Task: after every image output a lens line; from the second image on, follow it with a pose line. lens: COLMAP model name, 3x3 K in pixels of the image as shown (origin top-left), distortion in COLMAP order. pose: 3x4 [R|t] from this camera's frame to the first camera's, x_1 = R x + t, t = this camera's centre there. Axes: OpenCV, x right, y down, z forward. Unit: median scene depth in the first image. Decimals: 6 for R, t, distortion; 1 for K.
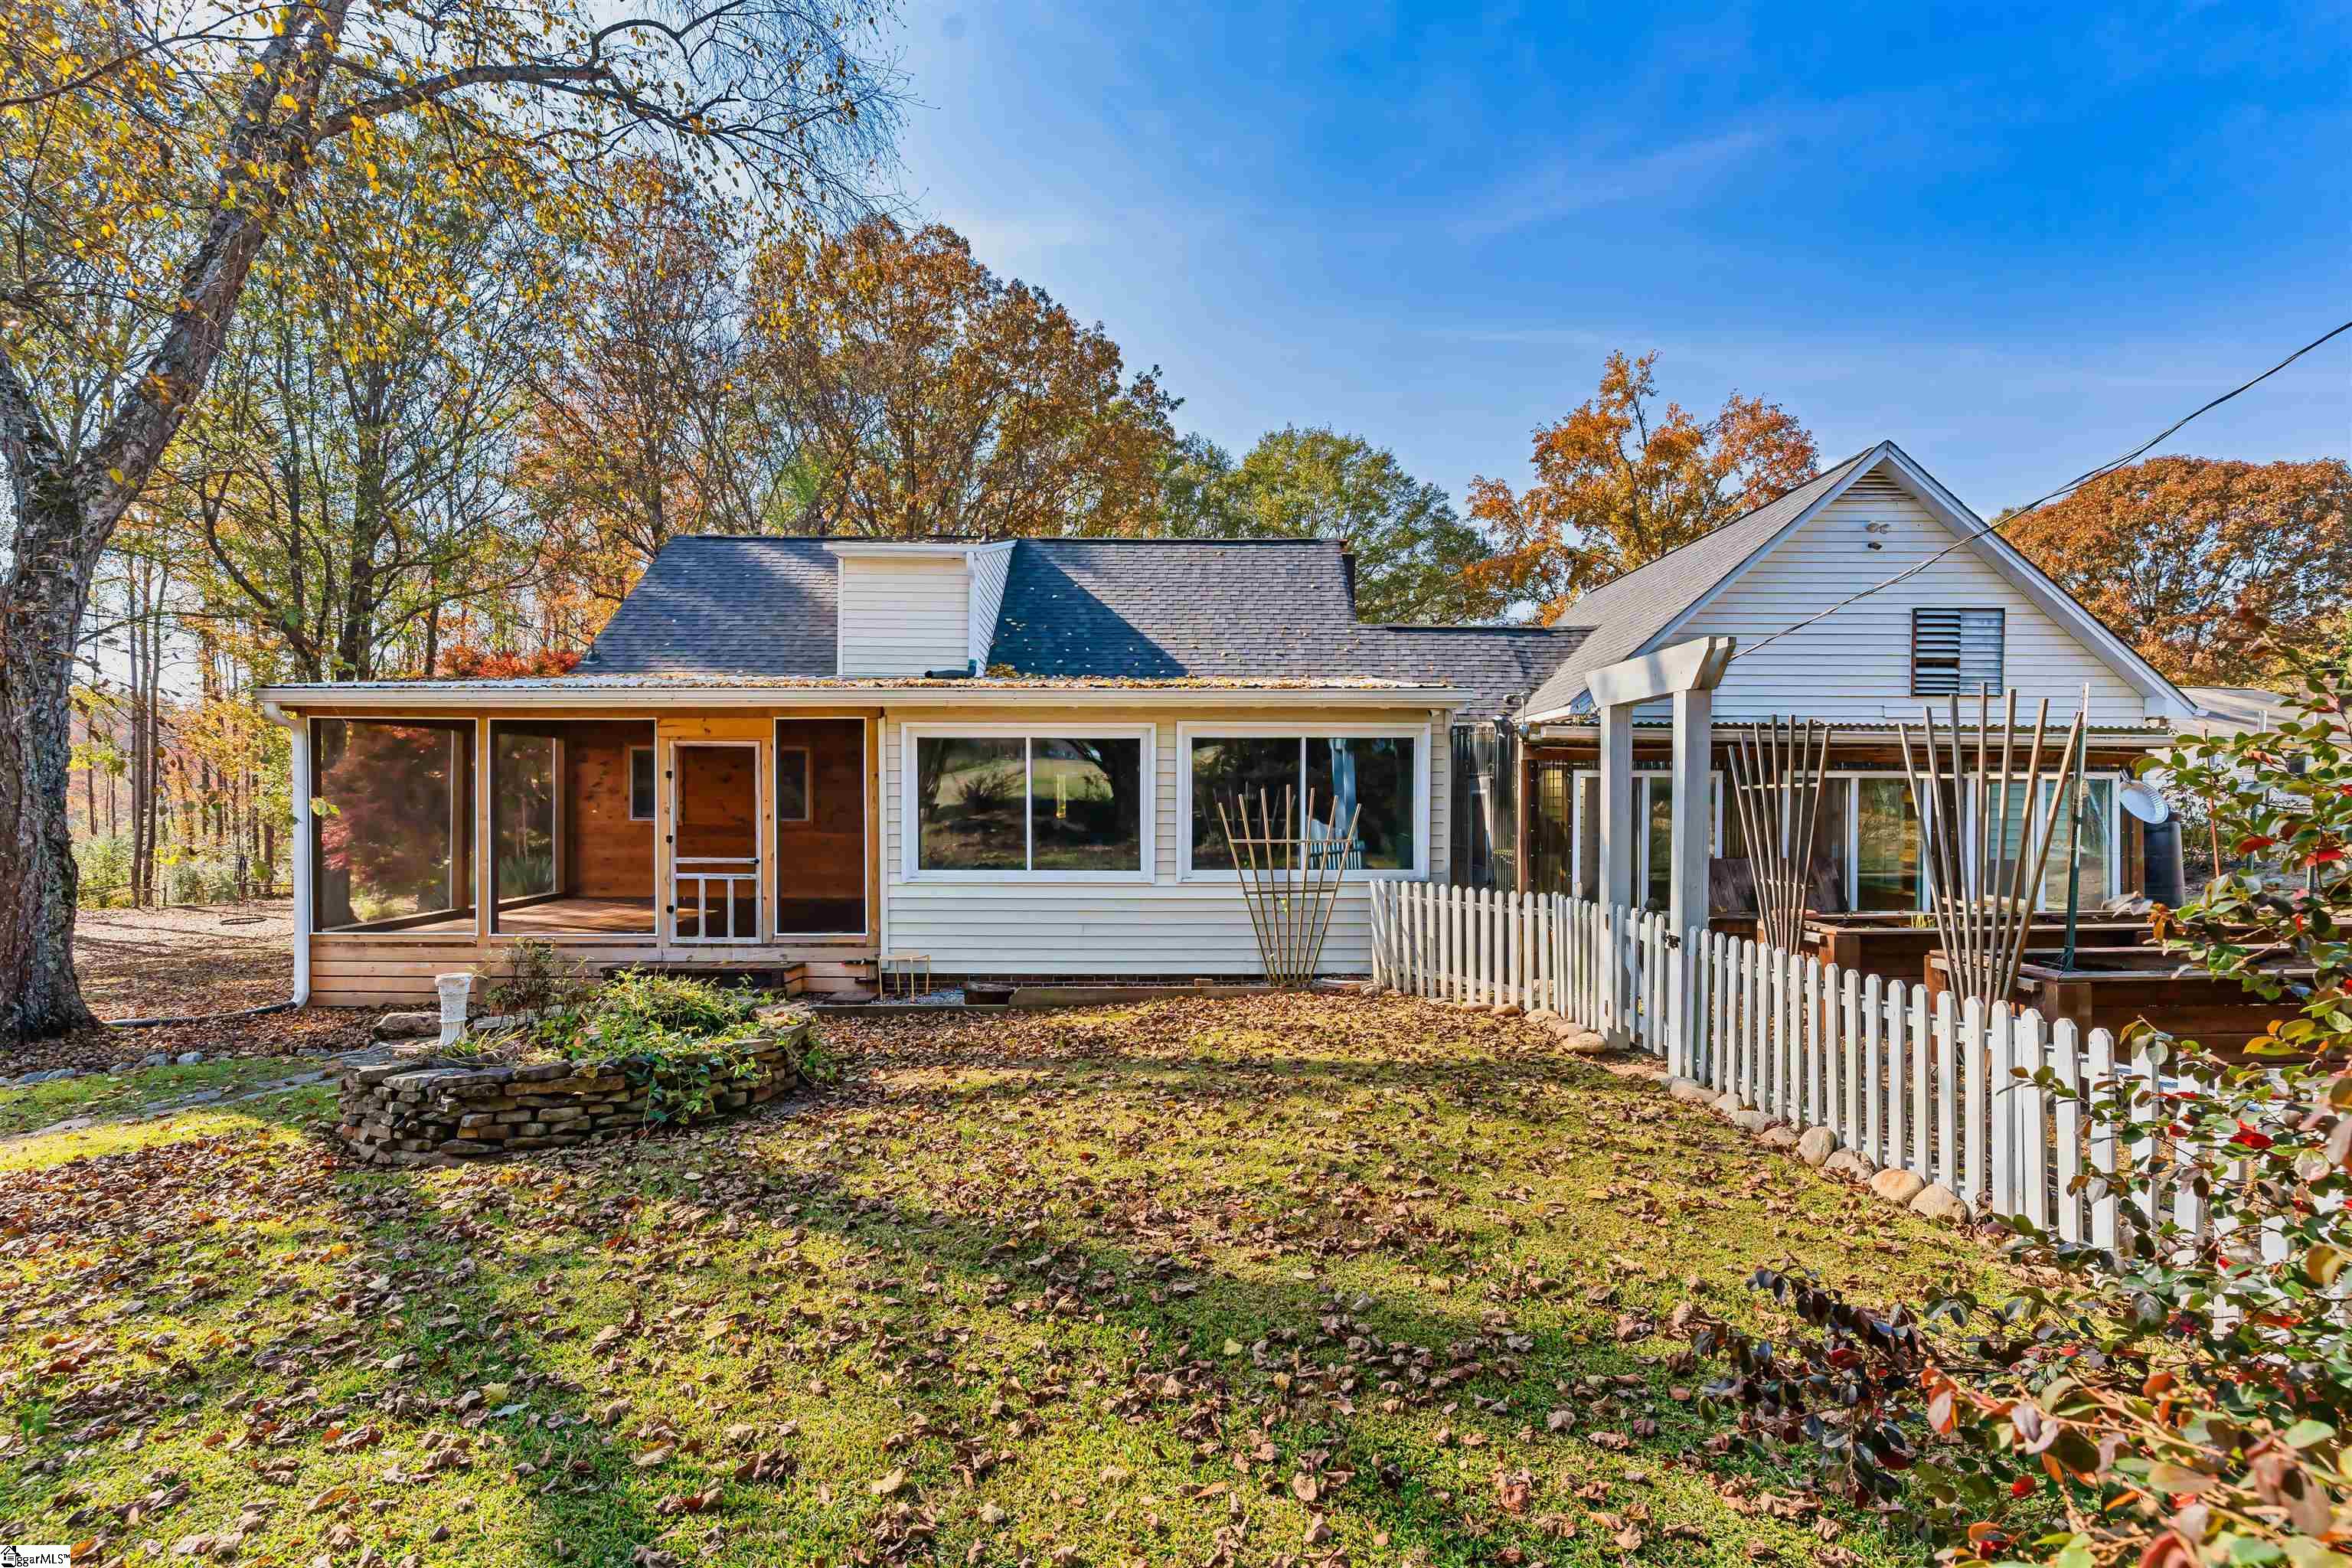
lens RADIAL K [[1139.1, 0, 1179.1], [0, 1139.1, 811.4], [0, 0, 1]] dist [-0.000414, -0.000155]
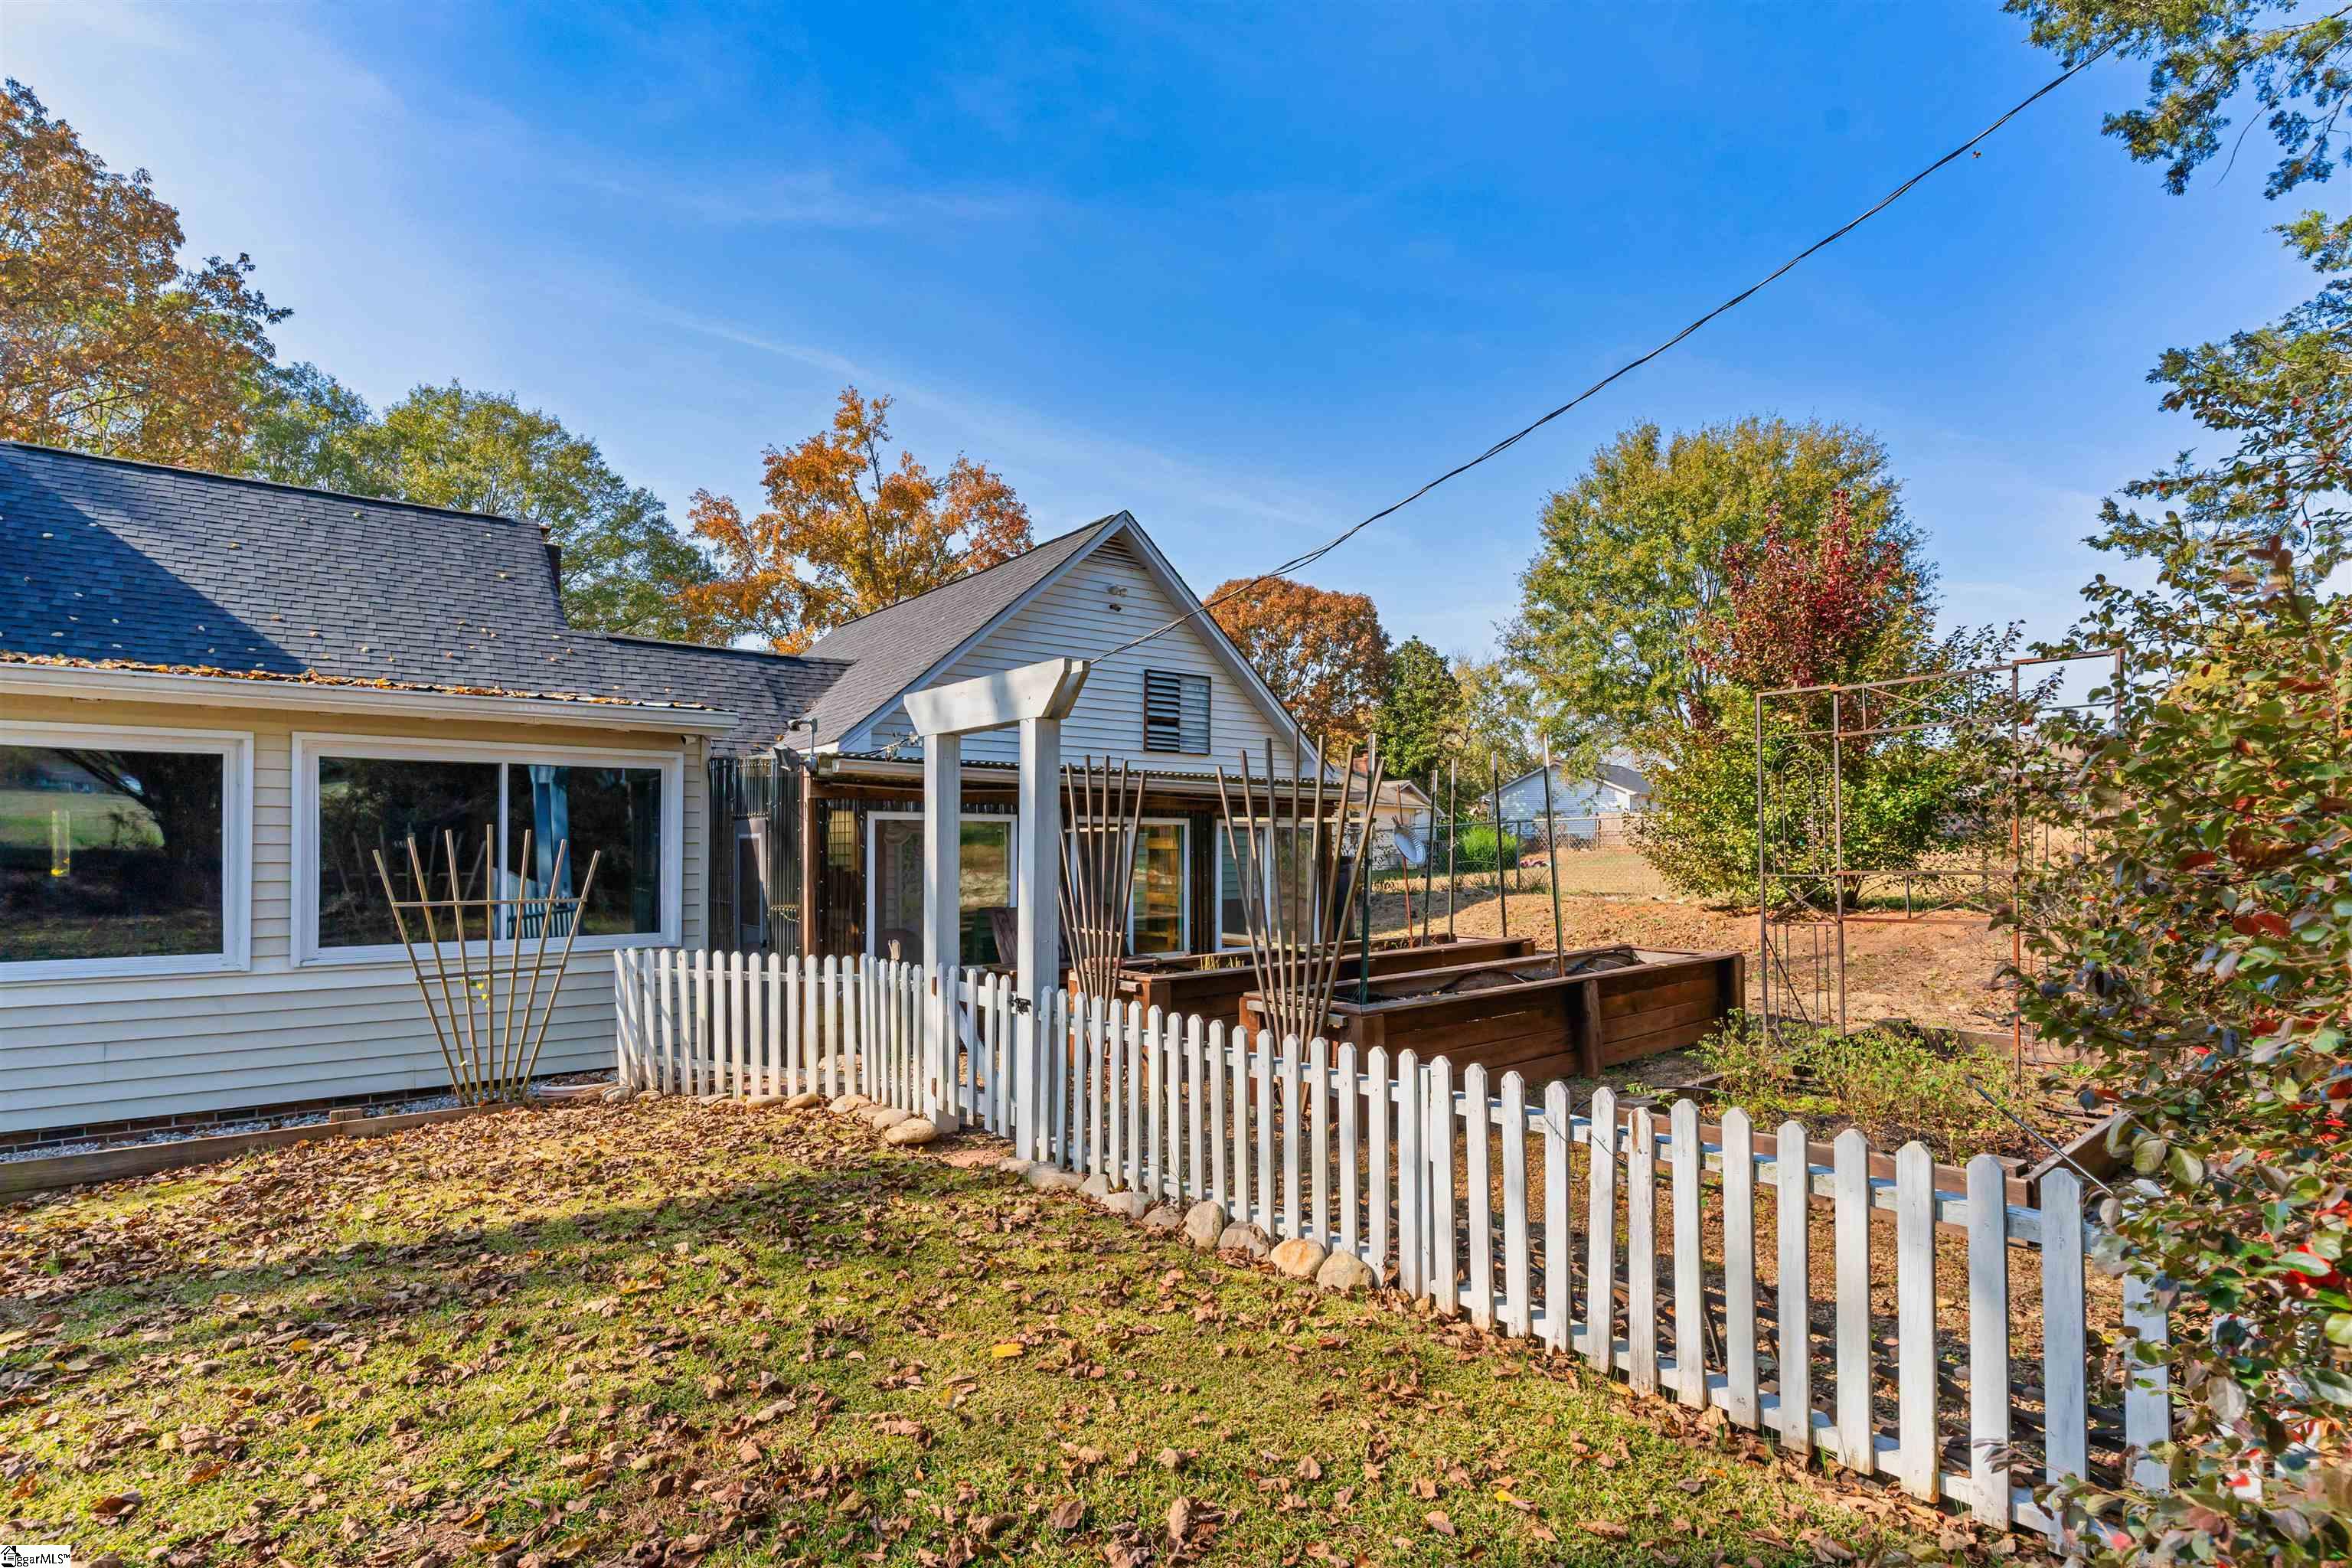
lens RADIAL K [[1170.0, 0, 1178.7], [0, 1170.0, 838.9], [0, 0, 1]] dist [0.002810, -0.000299]
pose [[0.791415, 0.003620, 0.611269, -0.013336], [0.008419, 0.999823, -0.016822, 0.002032], [-0.611221, 0.018459, 0.791244, 0.146753]]
